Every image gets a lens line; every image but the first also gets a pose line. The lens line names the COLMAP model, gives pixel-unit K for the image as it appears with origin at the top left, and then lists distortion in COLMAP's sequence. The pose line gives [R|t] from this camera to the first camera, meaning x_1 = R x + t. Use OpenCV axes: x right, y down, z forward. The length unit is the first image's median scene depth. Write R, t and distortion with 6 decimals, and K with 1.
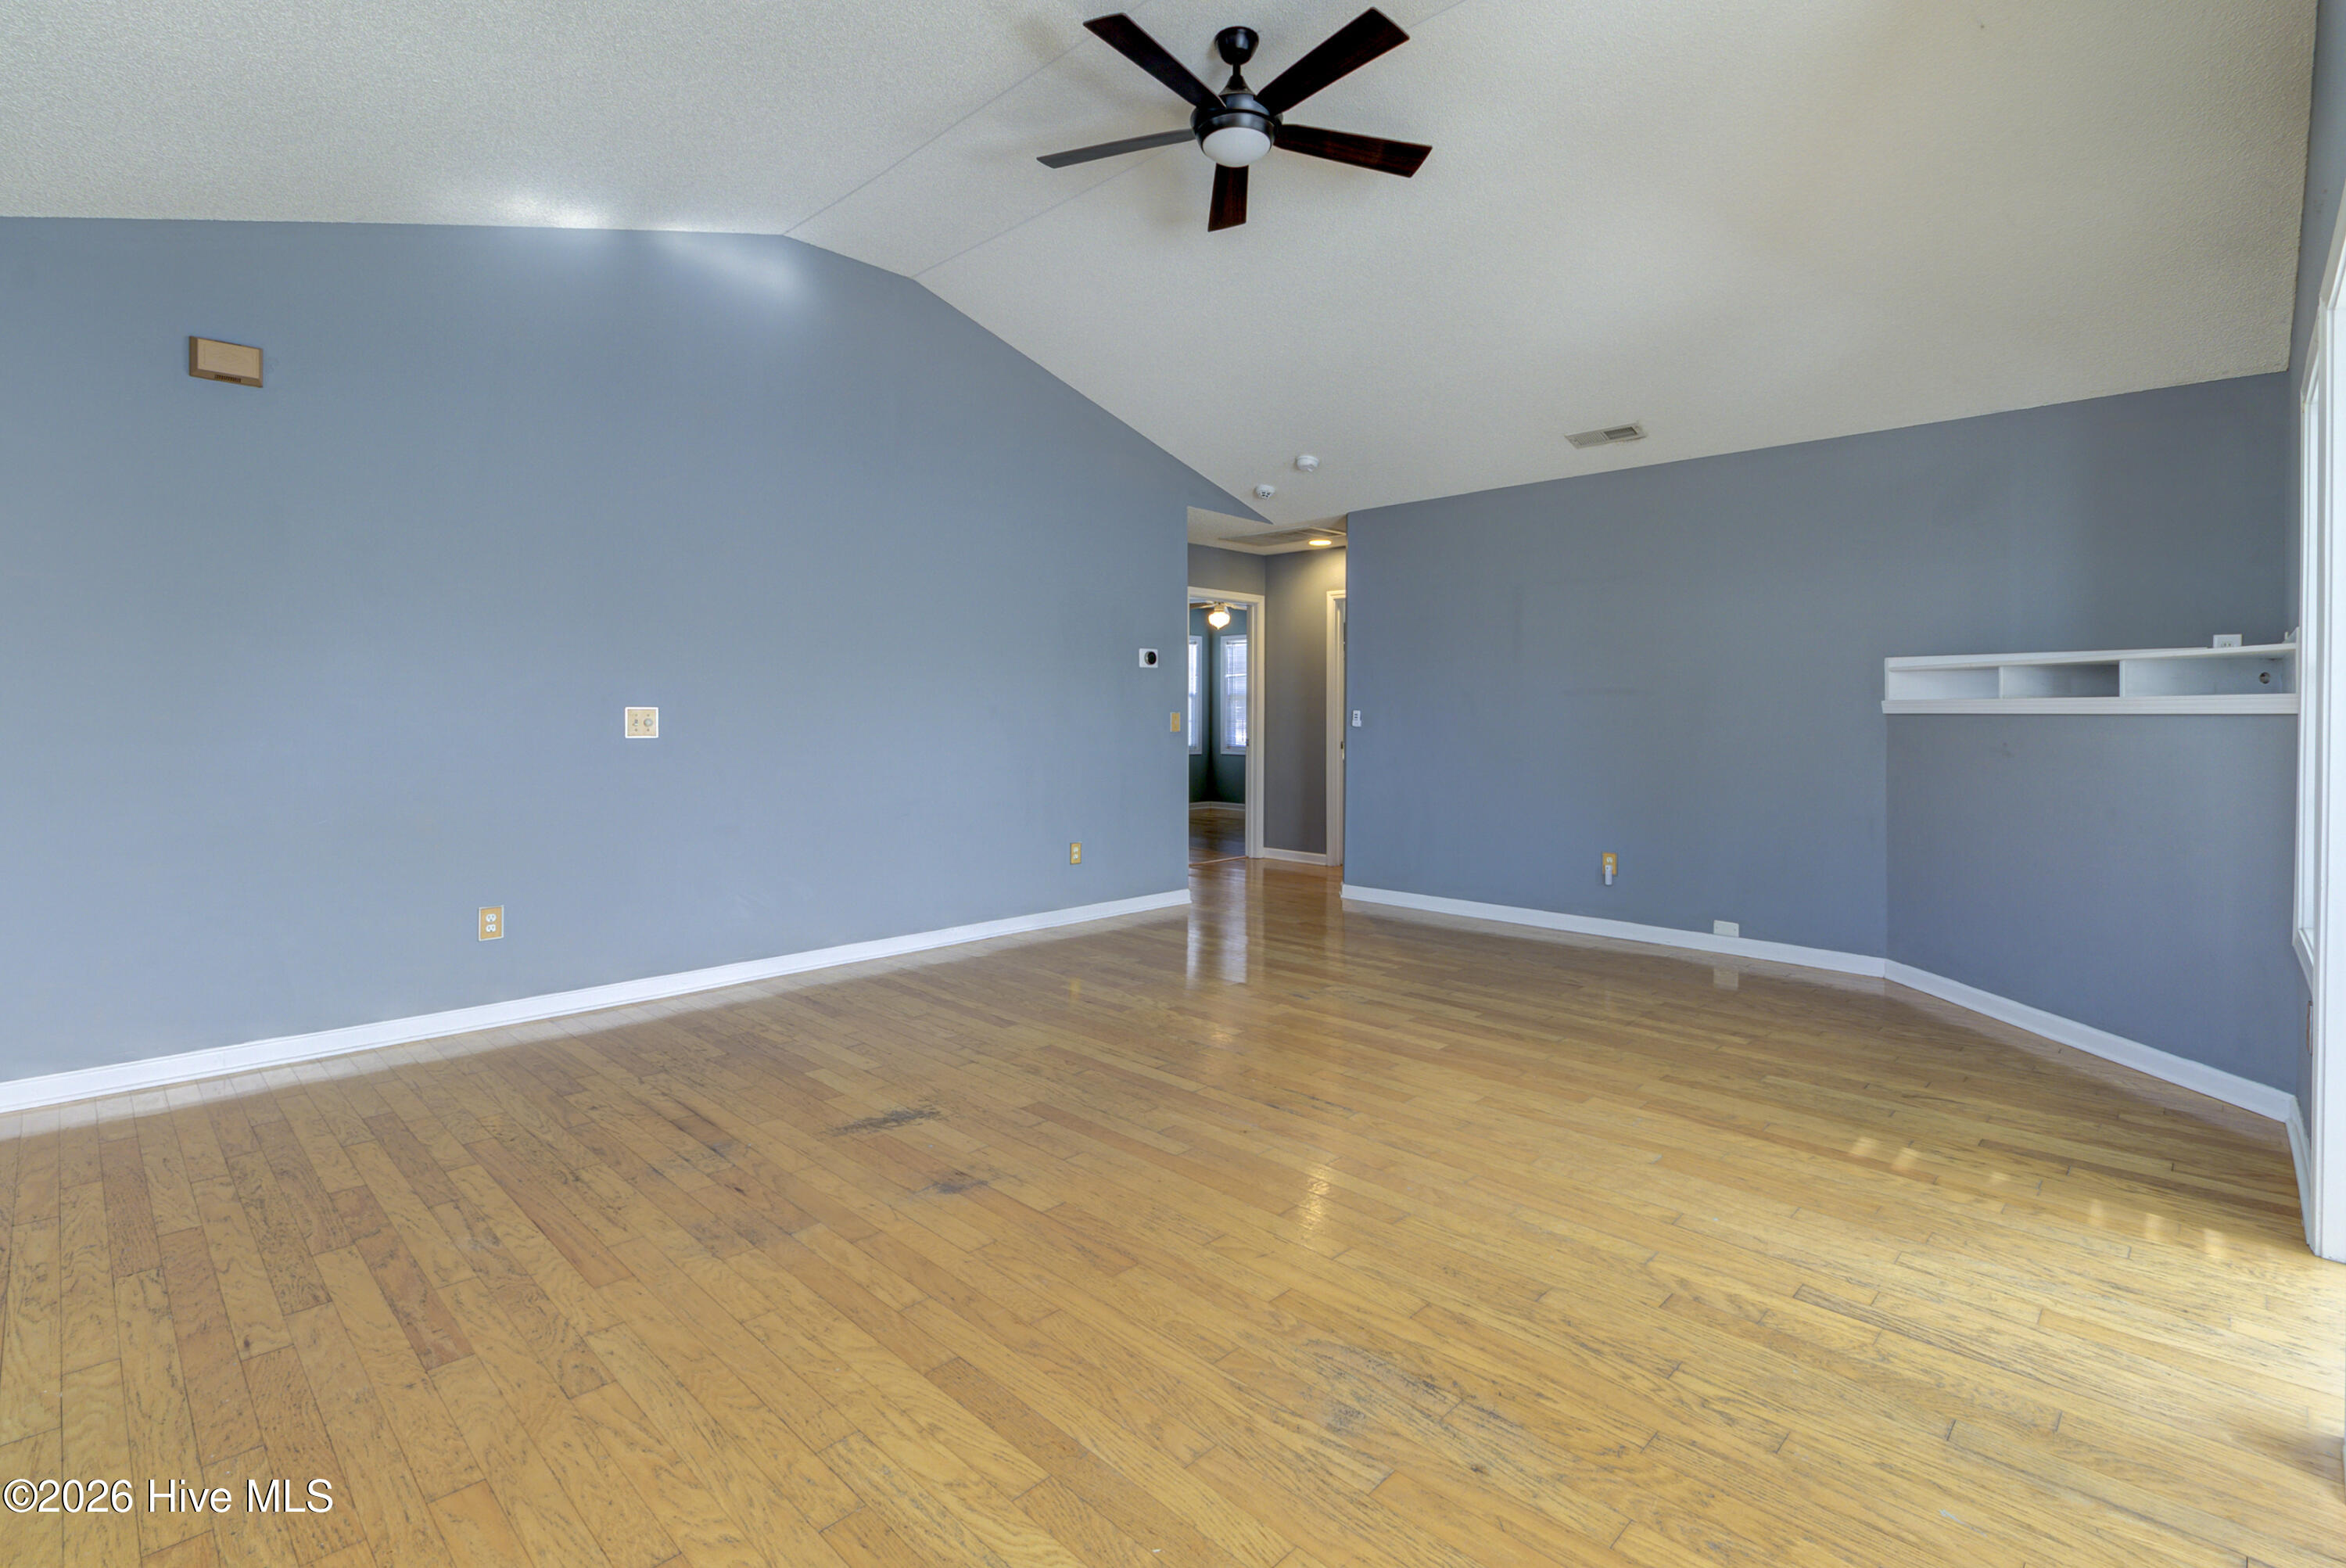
lens RADIAL K [[1086.2, 0, 1182.4], [0, 1086.2, 712.6], [0, 0, 1]] dist [0.002636, -0.001345]
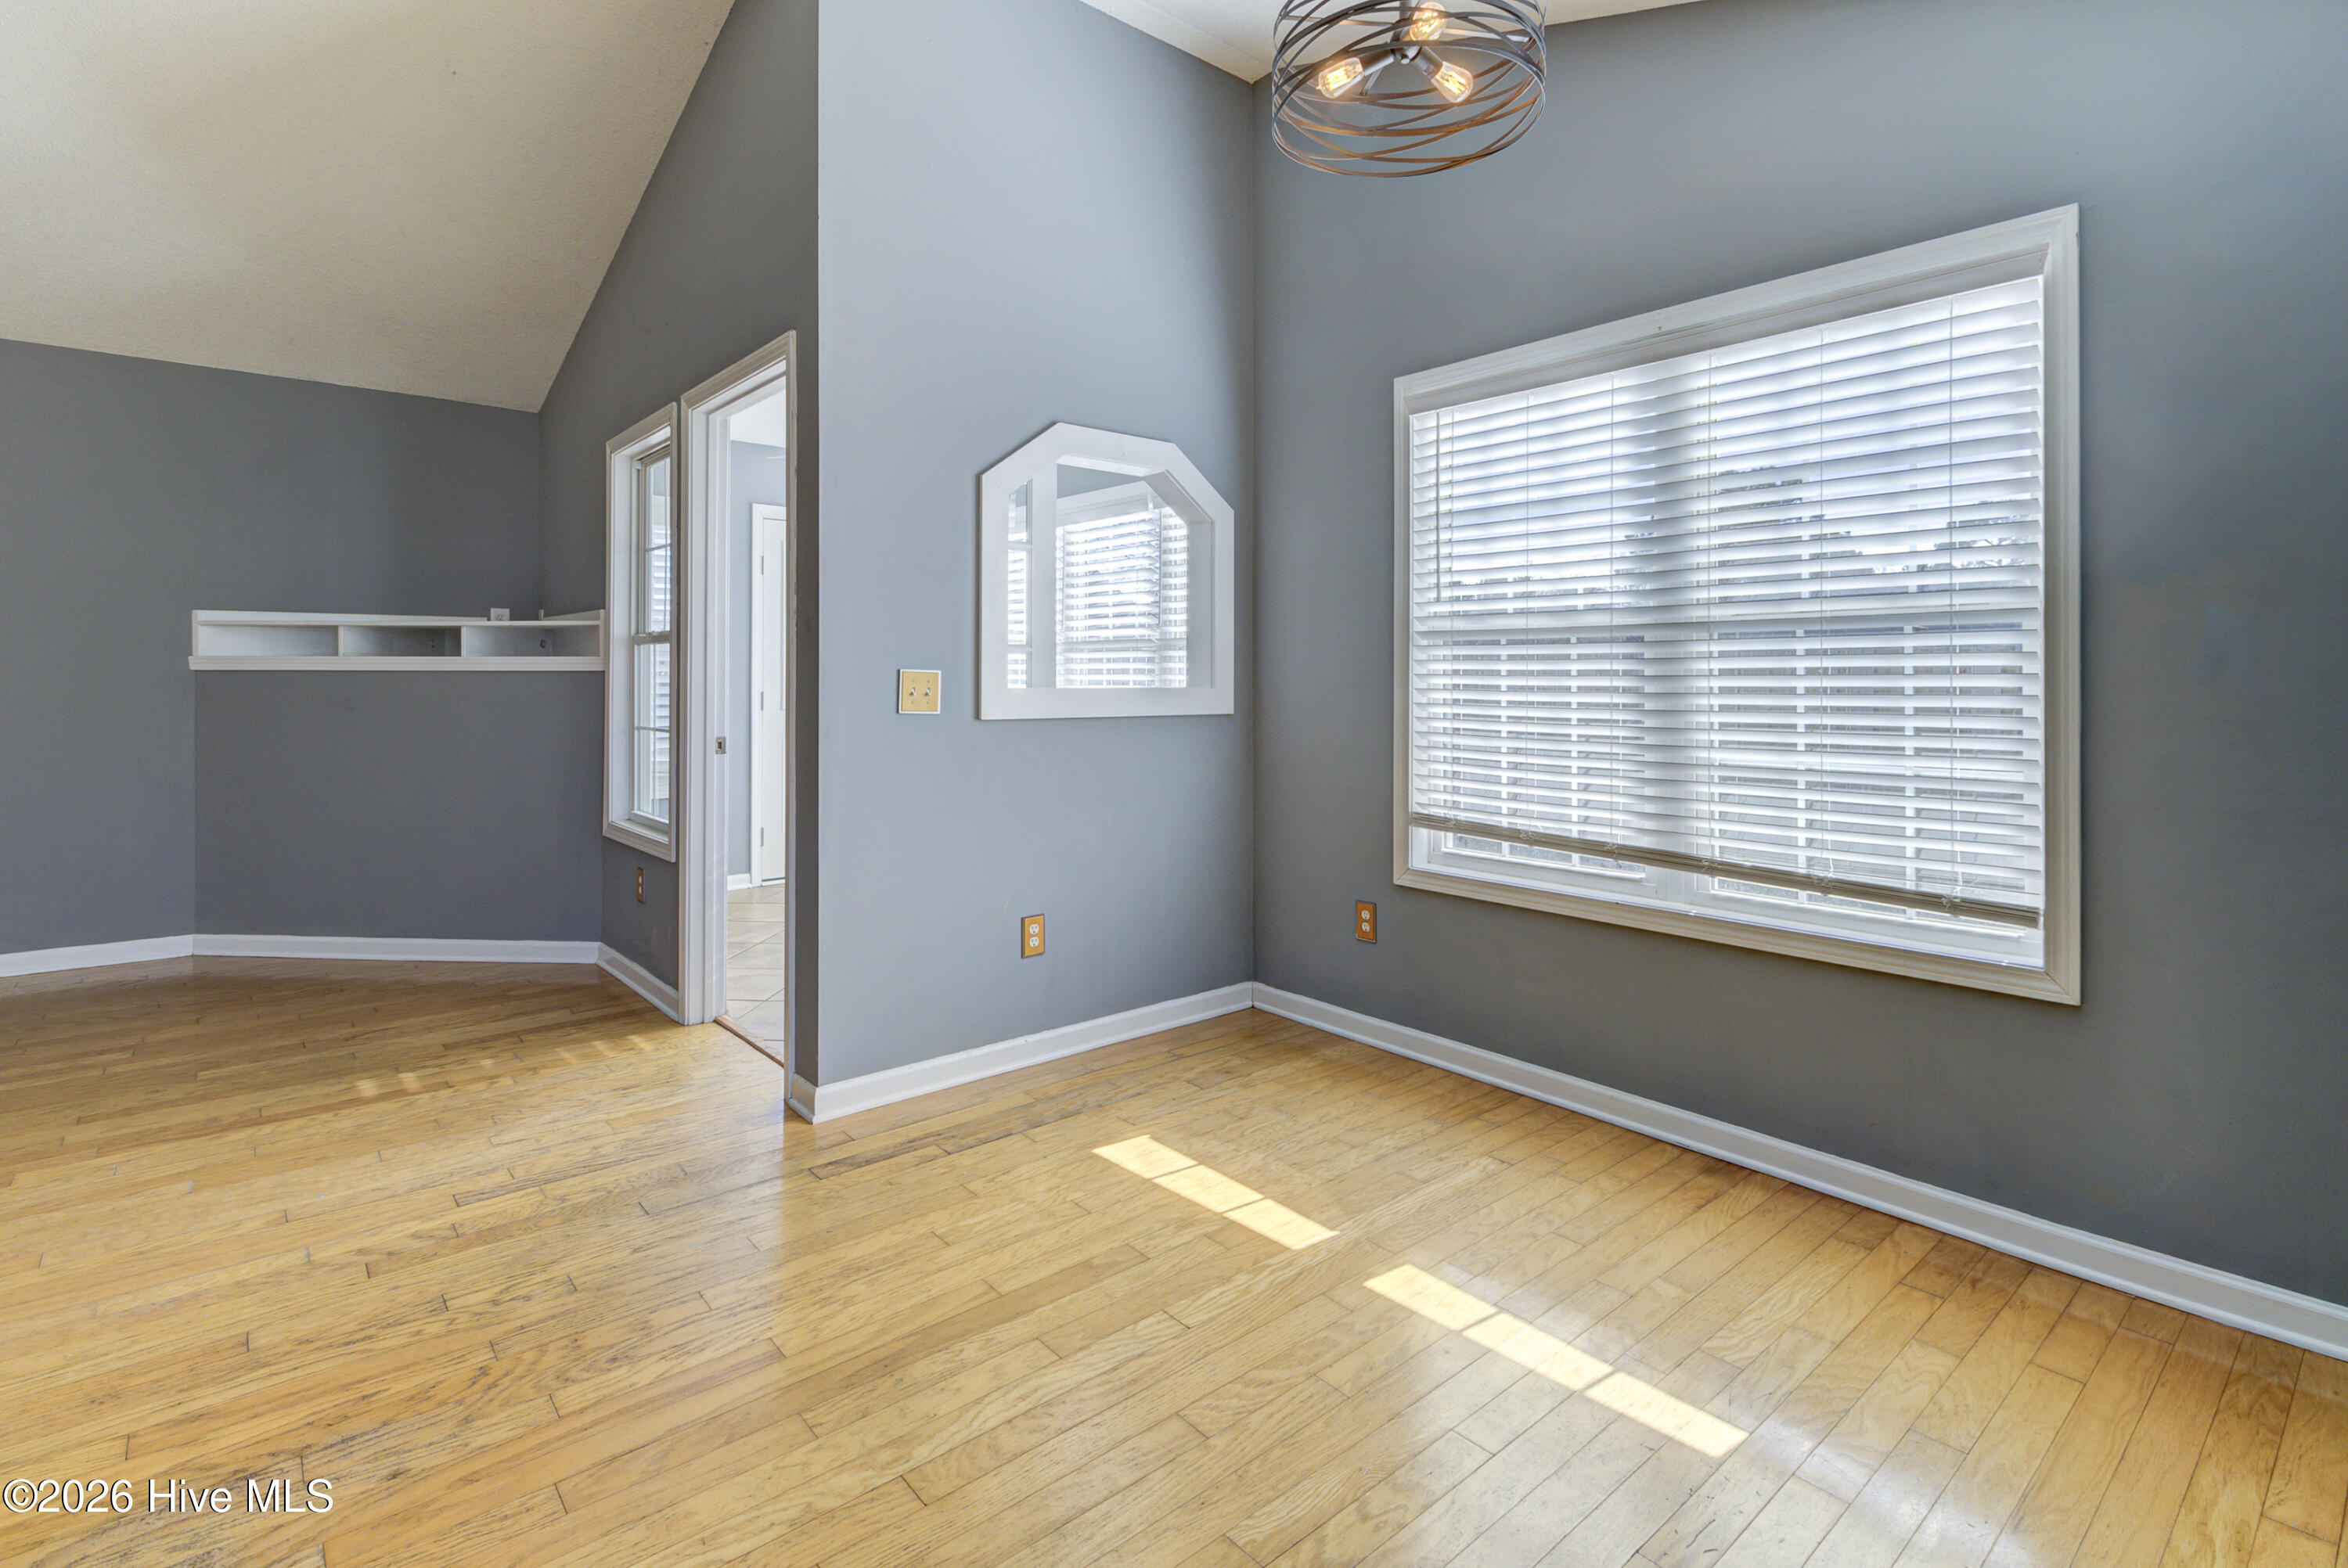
lens RADIAL K [[1103.5, 0, 1165.0], [0, 1103.5, 673.3], [0, 0, 1]] dist [0.001710, -0.004494]
pose [[0.095864, -0.001839, 0.995393, -0.417003], [-0.003461, 0.999992, 0.002181, -0.002463], [-0.995388, -0.003654, 0.095857, 0.168190]]
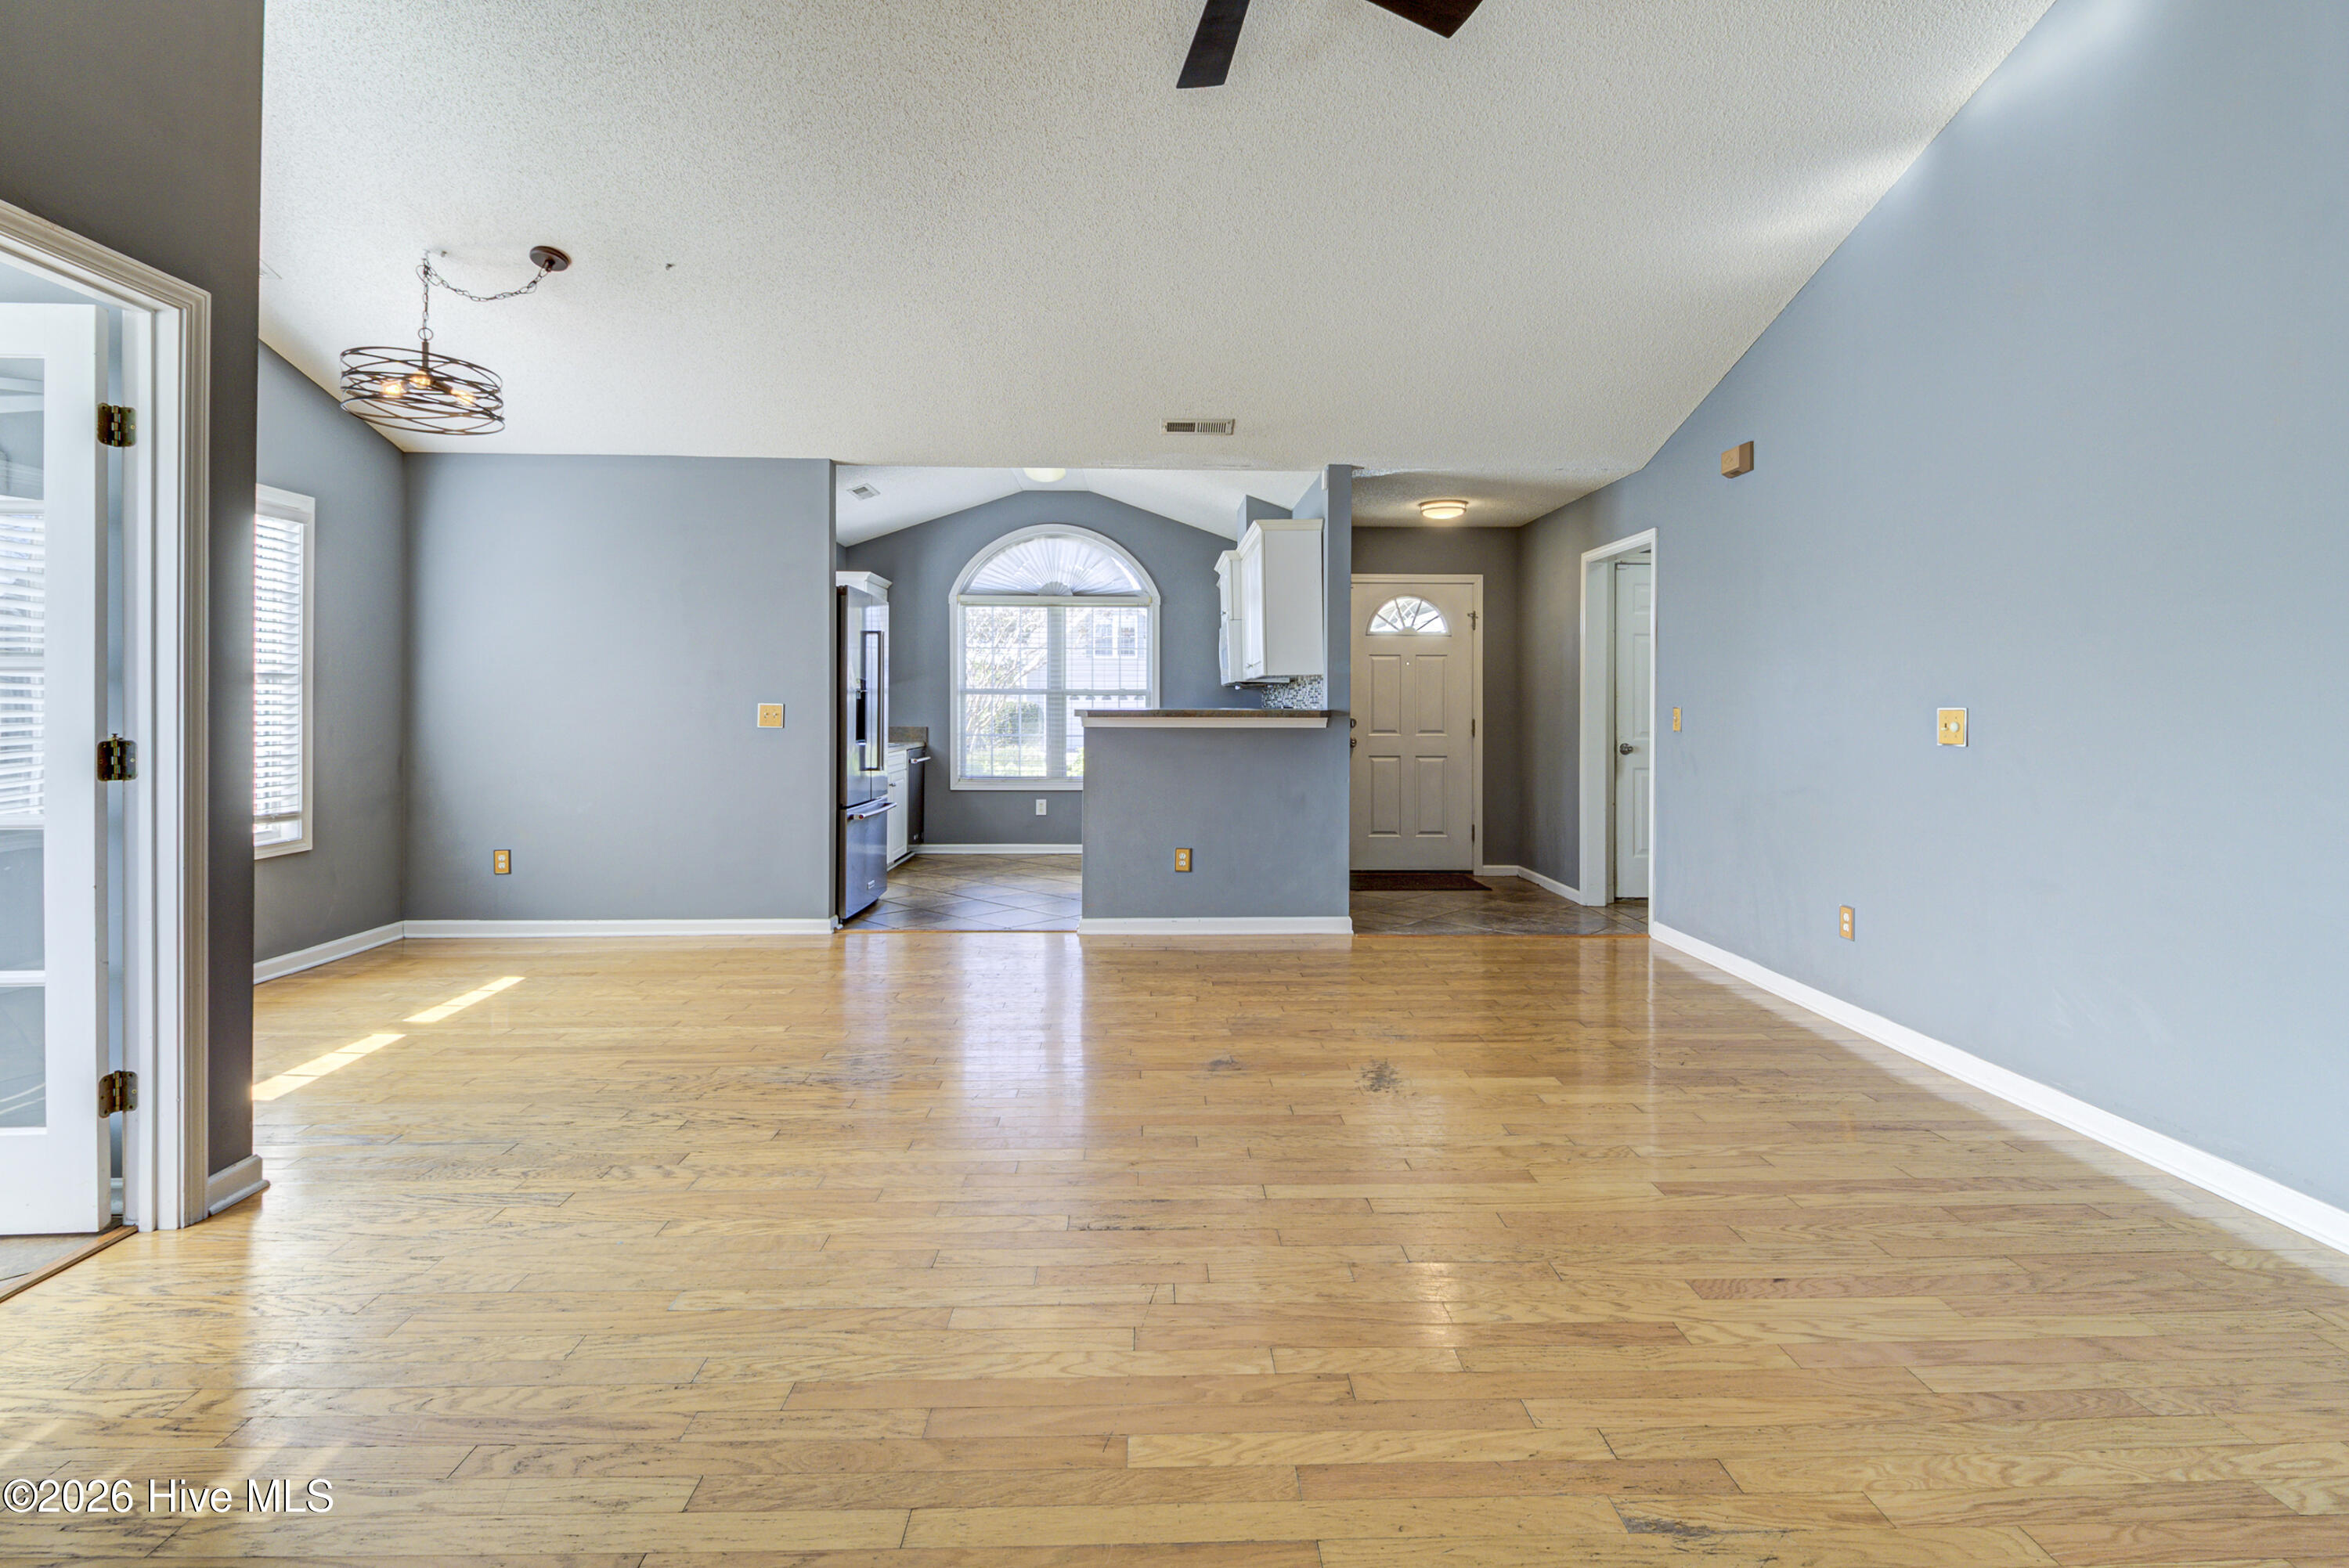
lens RADIAL K [[1087.5, 0, 1183.9], [0, 1087.5, 712.5], [0, 0, 1]] dist [0.002636, -0.001345]
pose [[-0.697215, -0.002203, -0.716859, 0.847193], [-0.004958, 0.999986, 0.001749, 0.000546], [0.716845, 0.004774, -0.697216, 2.054114]]
